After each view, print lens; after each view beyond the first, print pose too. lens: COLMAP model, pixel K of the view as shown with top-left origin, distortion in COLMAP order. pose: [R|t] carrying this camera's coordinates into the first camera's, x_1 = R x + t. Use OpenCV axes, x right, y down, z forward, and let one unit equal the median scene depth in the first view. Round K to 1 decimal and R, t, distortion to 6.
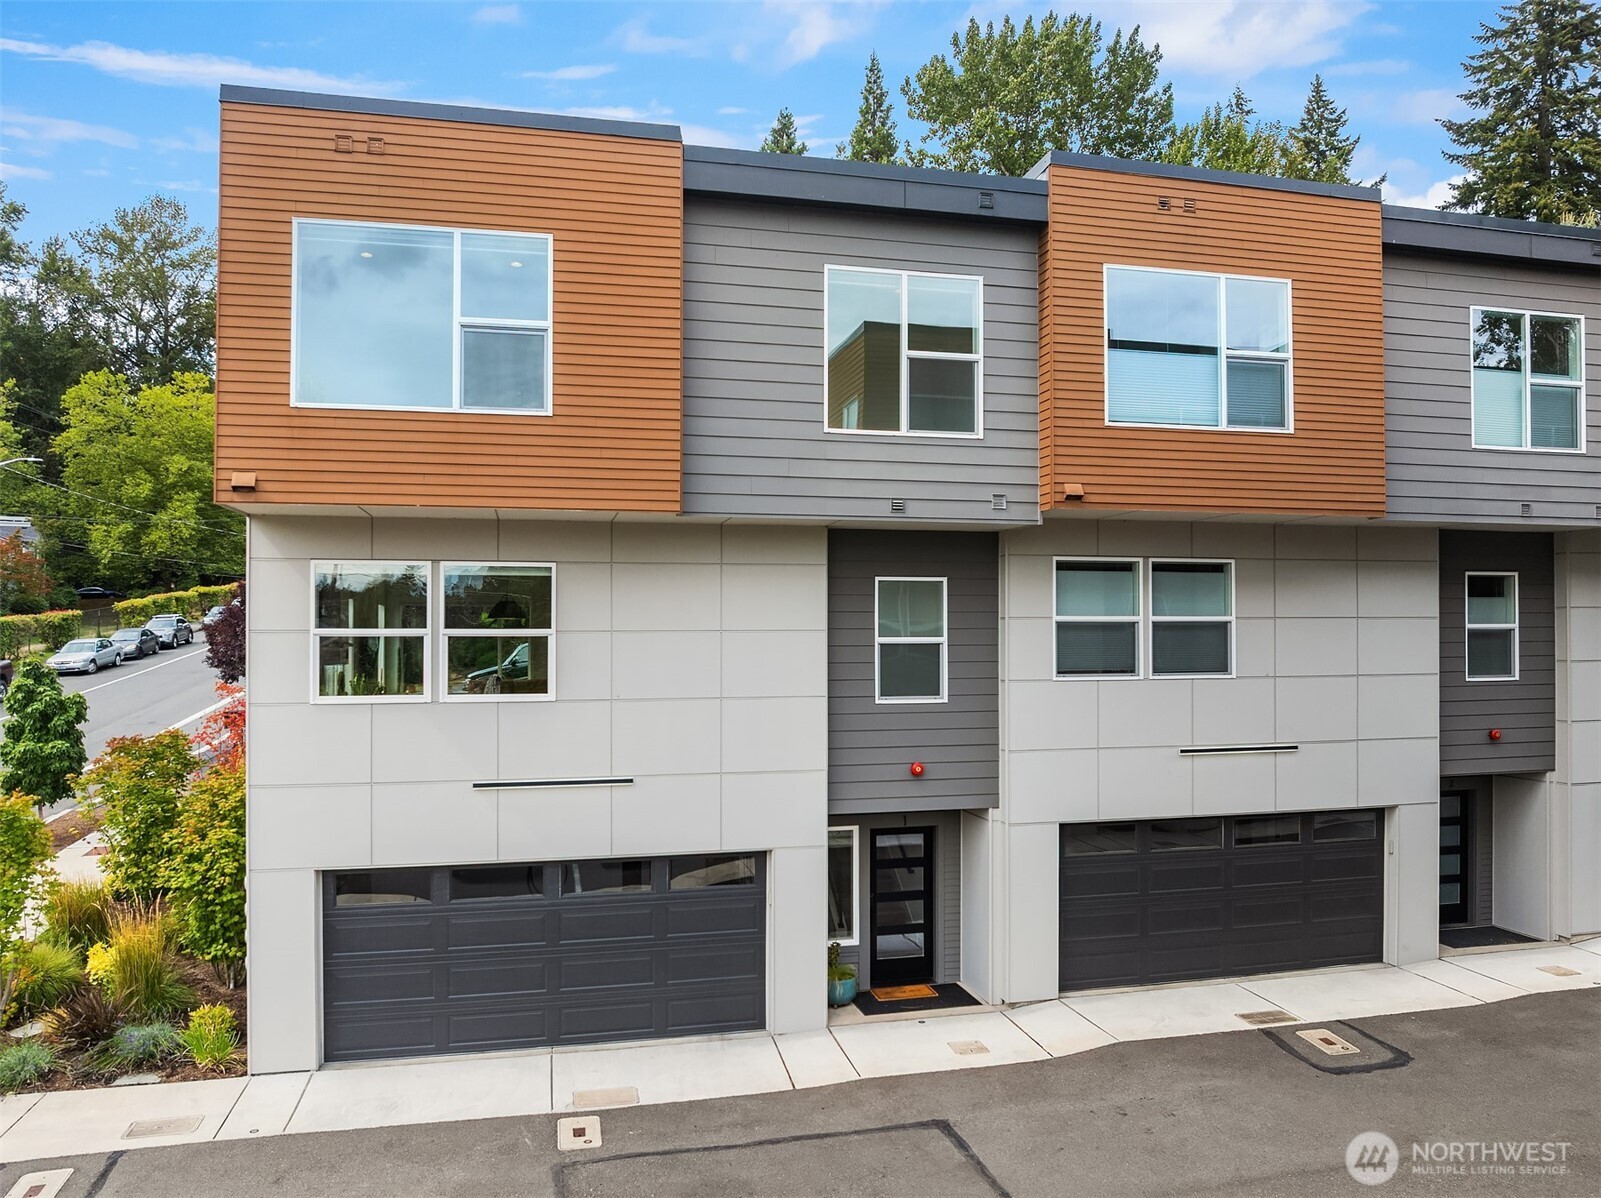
lens RADIAL K [[1146.2, 0, 790.1], [0, 1146.2, 625.4], [0, 0, 1]] dist [-0.049985, 0.024495]
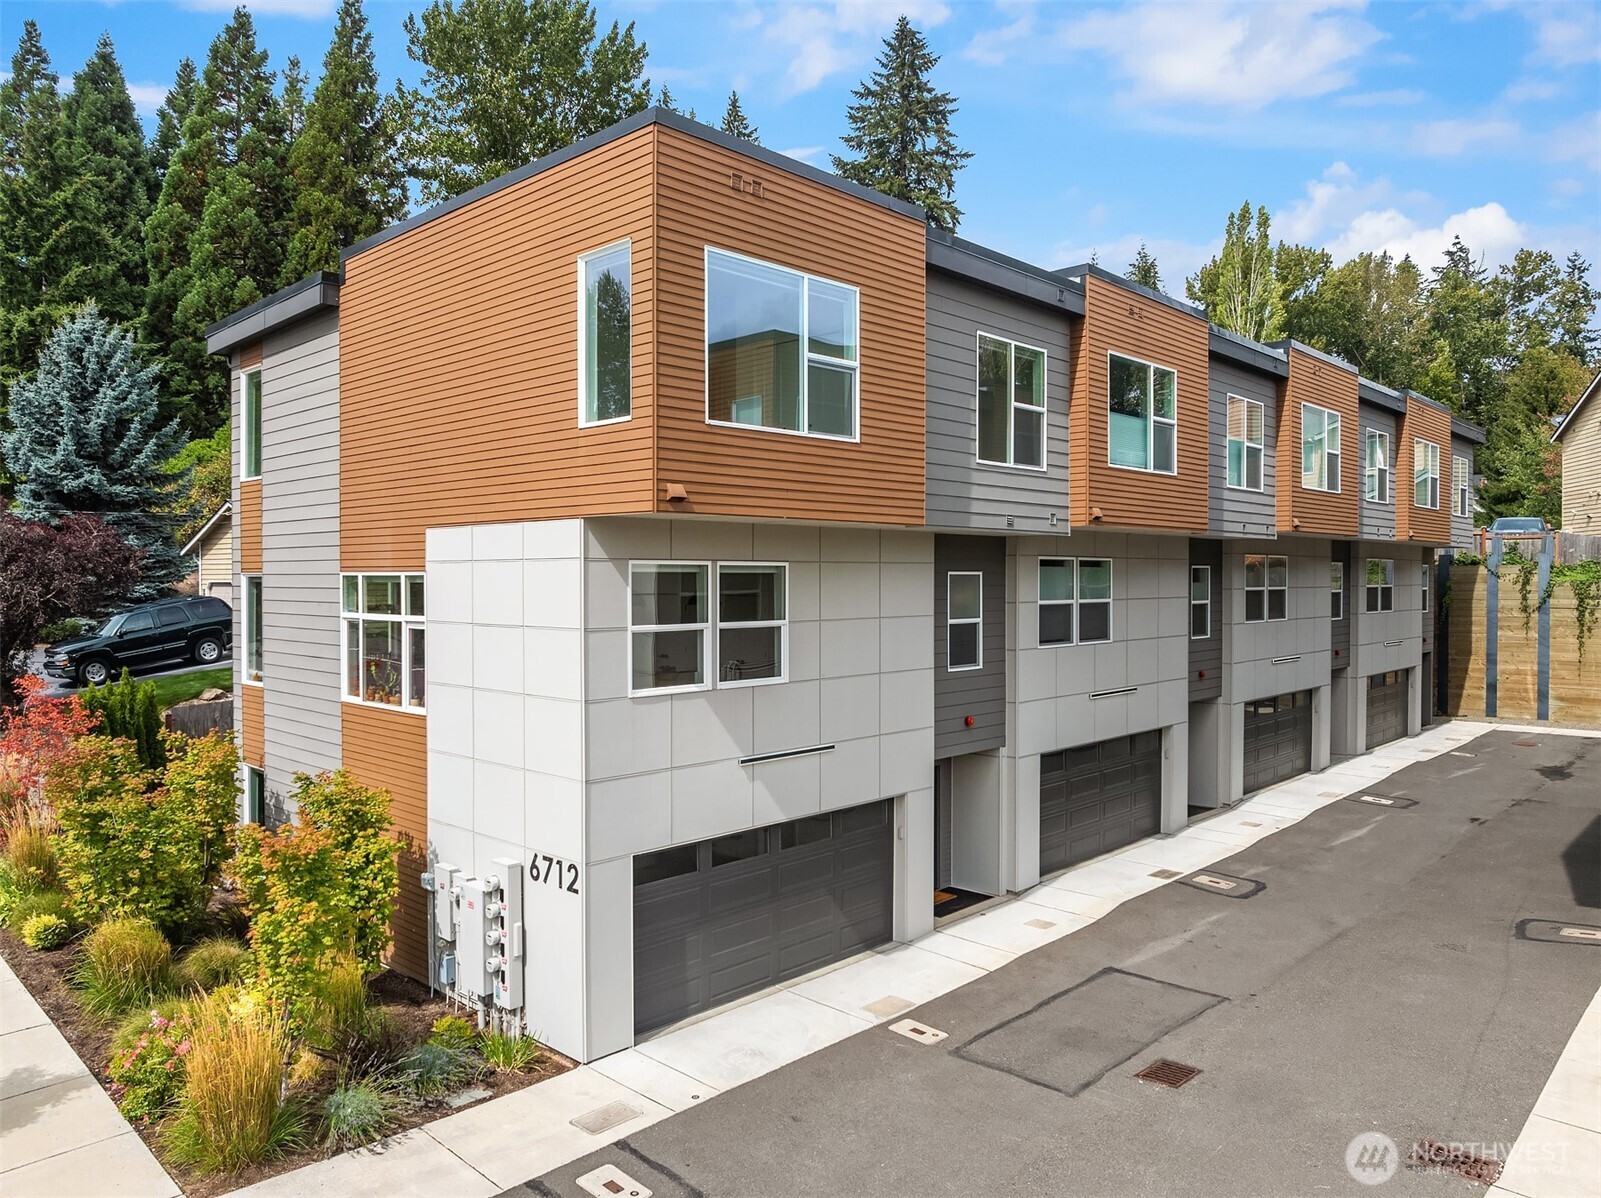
lens RADIAL K [[1146.2, 0, 798.3], [0, 1146.2, 596.5], [0, 0, 1]] dist [-0.049985, 0.024495]
pose [[0.834170, -0.007528, 0.551456, -0.756389], [-0.003820, 0.999804, 0.019427, -0.039114], [-0.551494, -0.018313, 0.833978, 0.036339]]
